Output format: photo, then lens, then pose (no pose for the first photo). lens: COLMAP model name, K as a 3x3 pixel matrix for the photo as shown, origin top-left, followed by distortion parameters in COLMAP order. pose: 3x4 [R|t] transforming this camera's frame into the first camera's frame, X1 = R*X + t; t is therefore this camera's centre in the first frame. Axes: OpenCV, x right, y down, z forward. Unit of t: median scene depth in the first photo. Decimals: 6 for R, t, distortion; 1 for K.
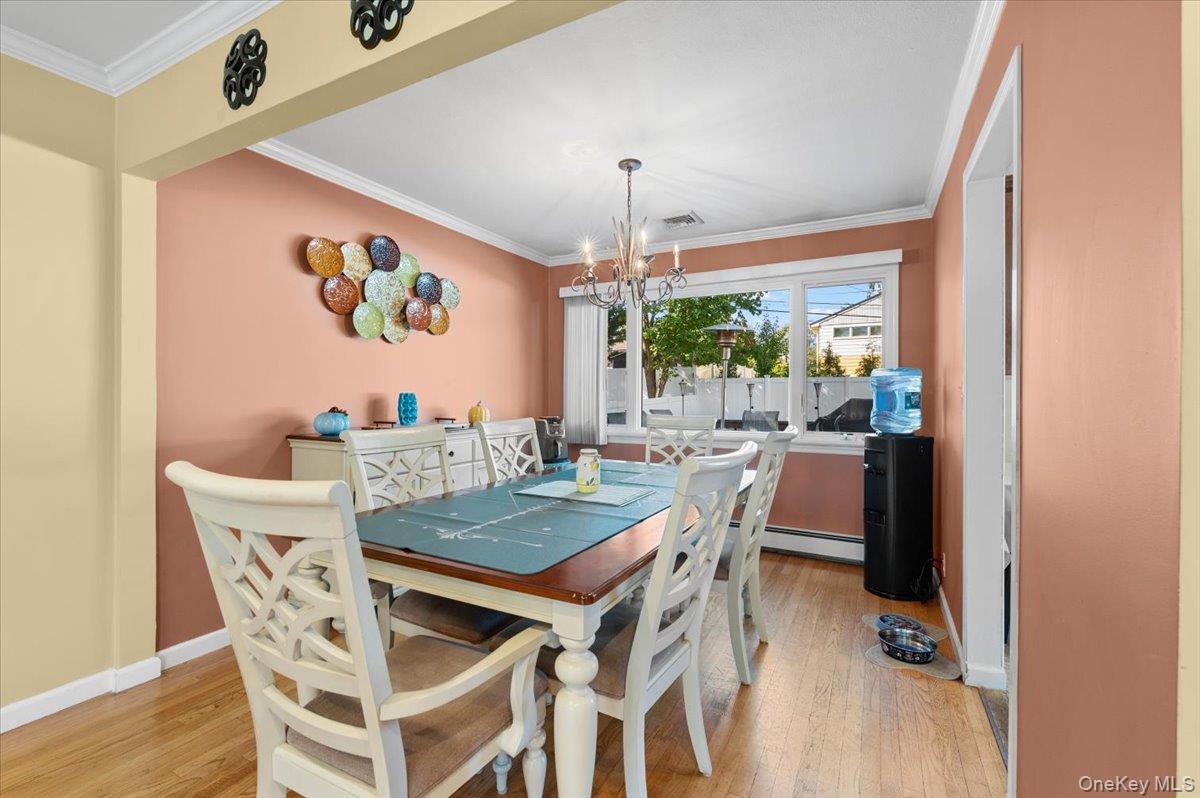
lens RADIAL K [[515.5, 0, 597.3], [0, 515.5, 394.0], [0, 0, 1]] dist [0.000355, 0.000010]
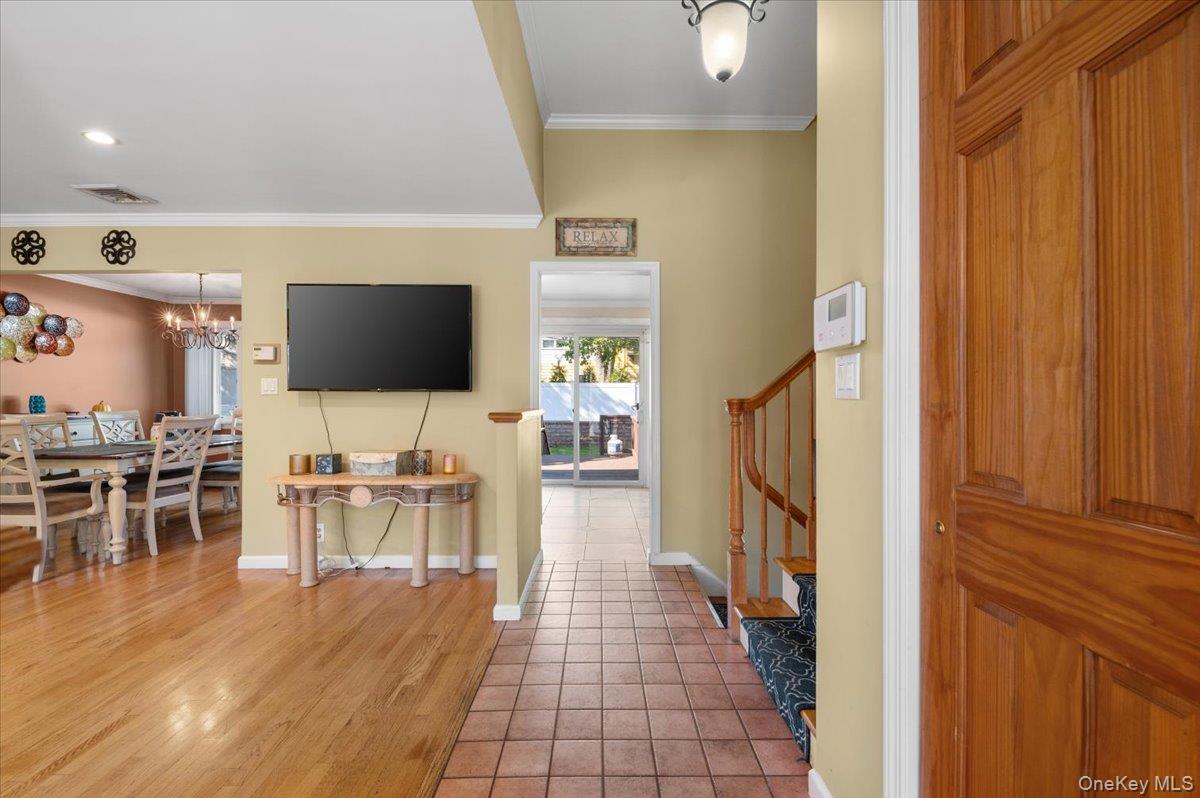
lens RADIAL K [[515.5, 0, 600.0], [0, 515.5, 399.0], [0, 0, 1]] dist [0.002075, -0.005640]
pose [[0.880472, -0.004796, 0.474074, 0.399380], [0.000579, 0.999959, 0.009040, -0.004586], [-0.474098, -0.007685, 0.880439, -1.182271]]
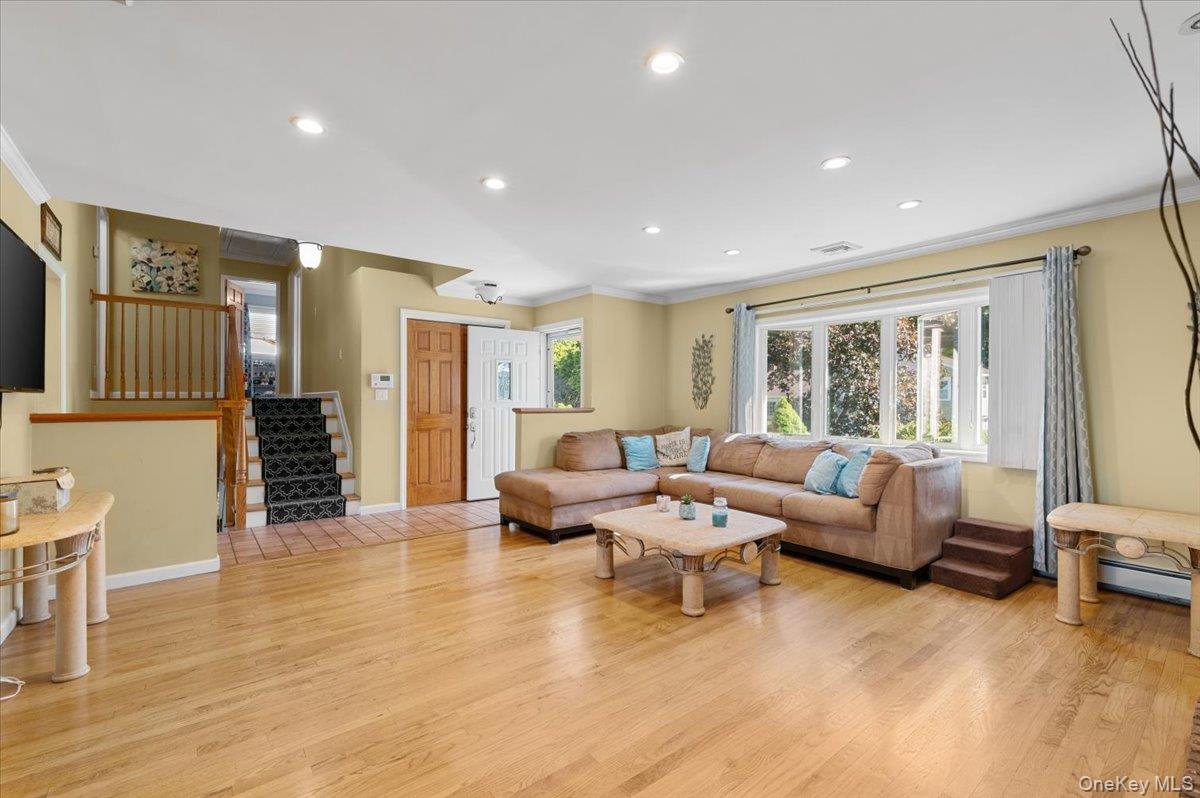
lens RADIAL K [[515.5, 0, 600.0], [0, 515.5, 399.0], [0, 0, 1]] dist [0.002075, -0.005640]
pose [[-0.918030, -0.002711, 0.396502, -0.569855], [-0.004662, 0.999981, -0.003959, -0.001022], [-0.396484, -0.005483, -0.918025, 0.373280]]
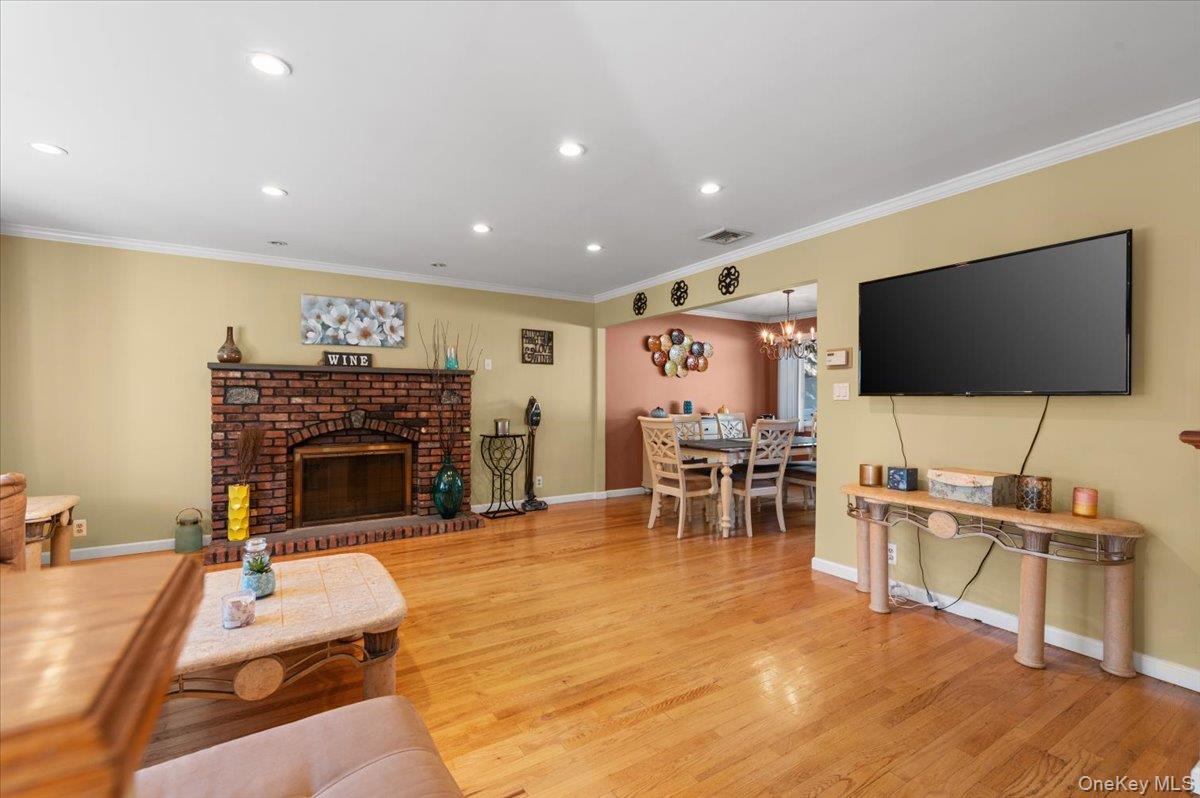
lens RADIAL K [[512.7, 0, 603.0], [0, 512.7, 402.2], [0, 0, 1]] dist [0.000745, -0.000190]
pose [[0.865985, 0.000940, -0.500069, 0.405142], [0.000806, 0.999994, 0.003275, -0.003684], [0.500069, -0.003239, 0.865979, -1.052460]]
